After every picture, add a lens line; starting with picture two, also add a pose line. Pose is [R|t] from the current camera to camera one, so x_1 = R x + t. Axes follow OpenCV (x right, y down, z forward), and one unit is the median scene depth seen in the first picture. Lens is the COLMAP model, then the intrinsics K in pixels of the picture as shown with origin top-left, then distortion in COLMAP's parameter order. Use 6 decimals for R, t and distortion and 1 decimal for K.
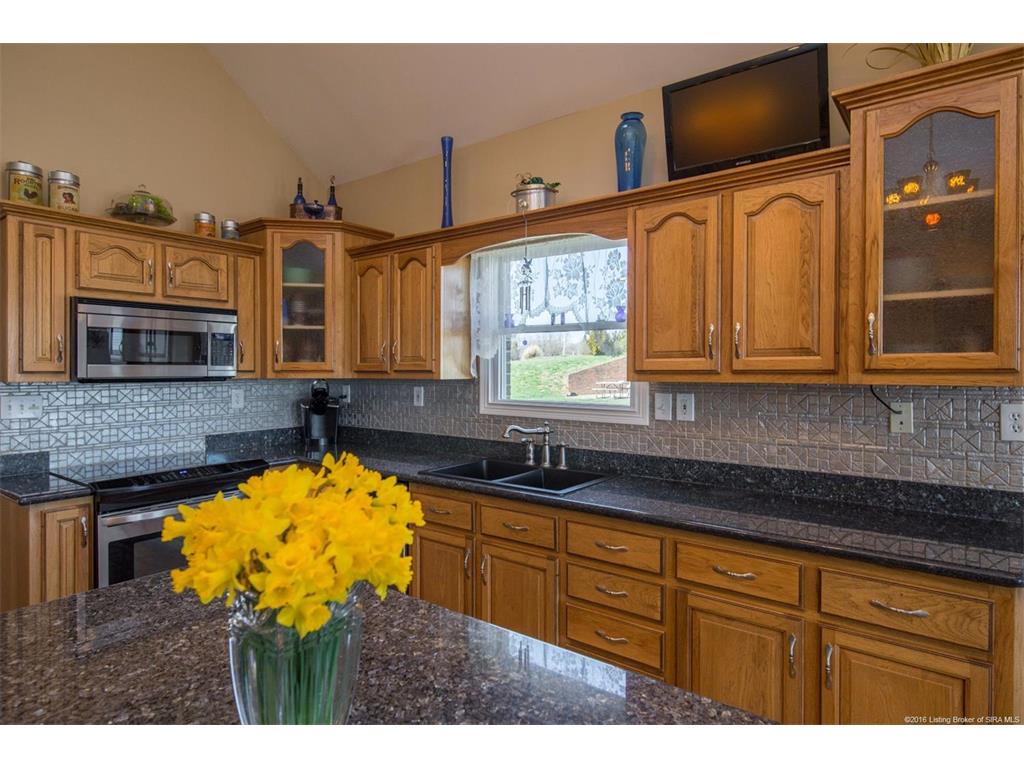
lens RADIAL K [[585.6, 0, 513.3], [0, 585.6, 377.1], [0, 0, 1]] dist [0.006690, 0.001579]
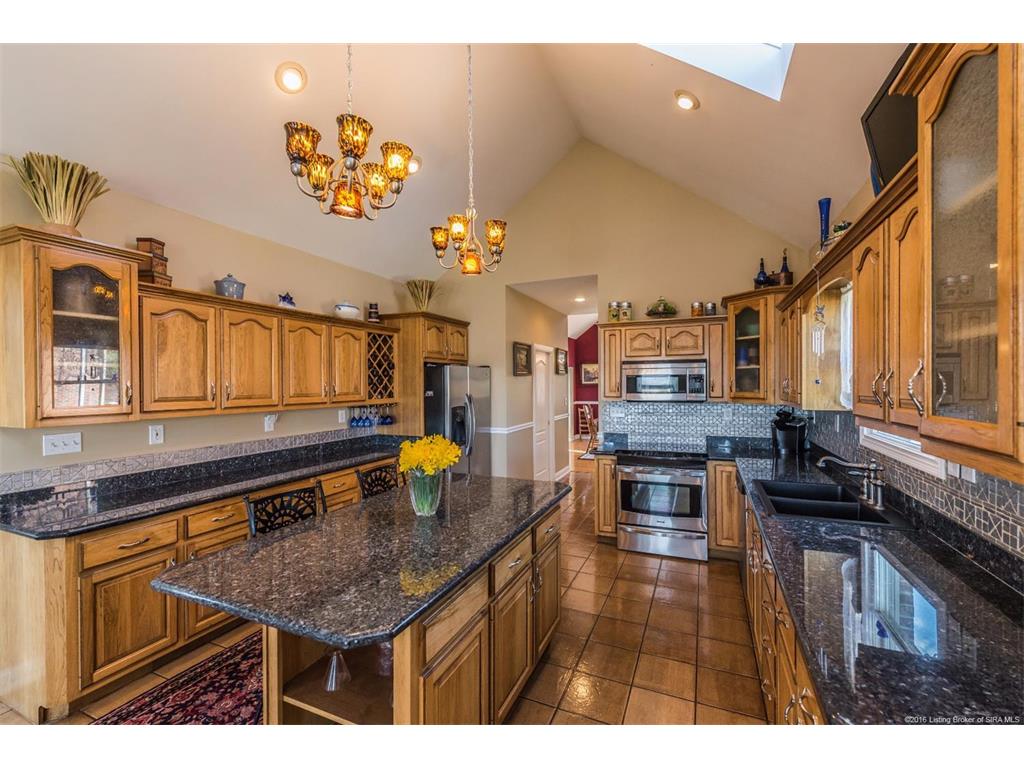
lens RADIAL K [[442.5, 0, 511.9], [0, 442.5, 384.6], [0, 0, 1]] dist [0.001427, 0.000064]
pose [[0.222080, 0.001393, -0.975028, 0.605649], [-0.005964, 0.999982, 0.000070, -0.042997], [0.975010, 0.005800, 0.222084, 0.217943]]
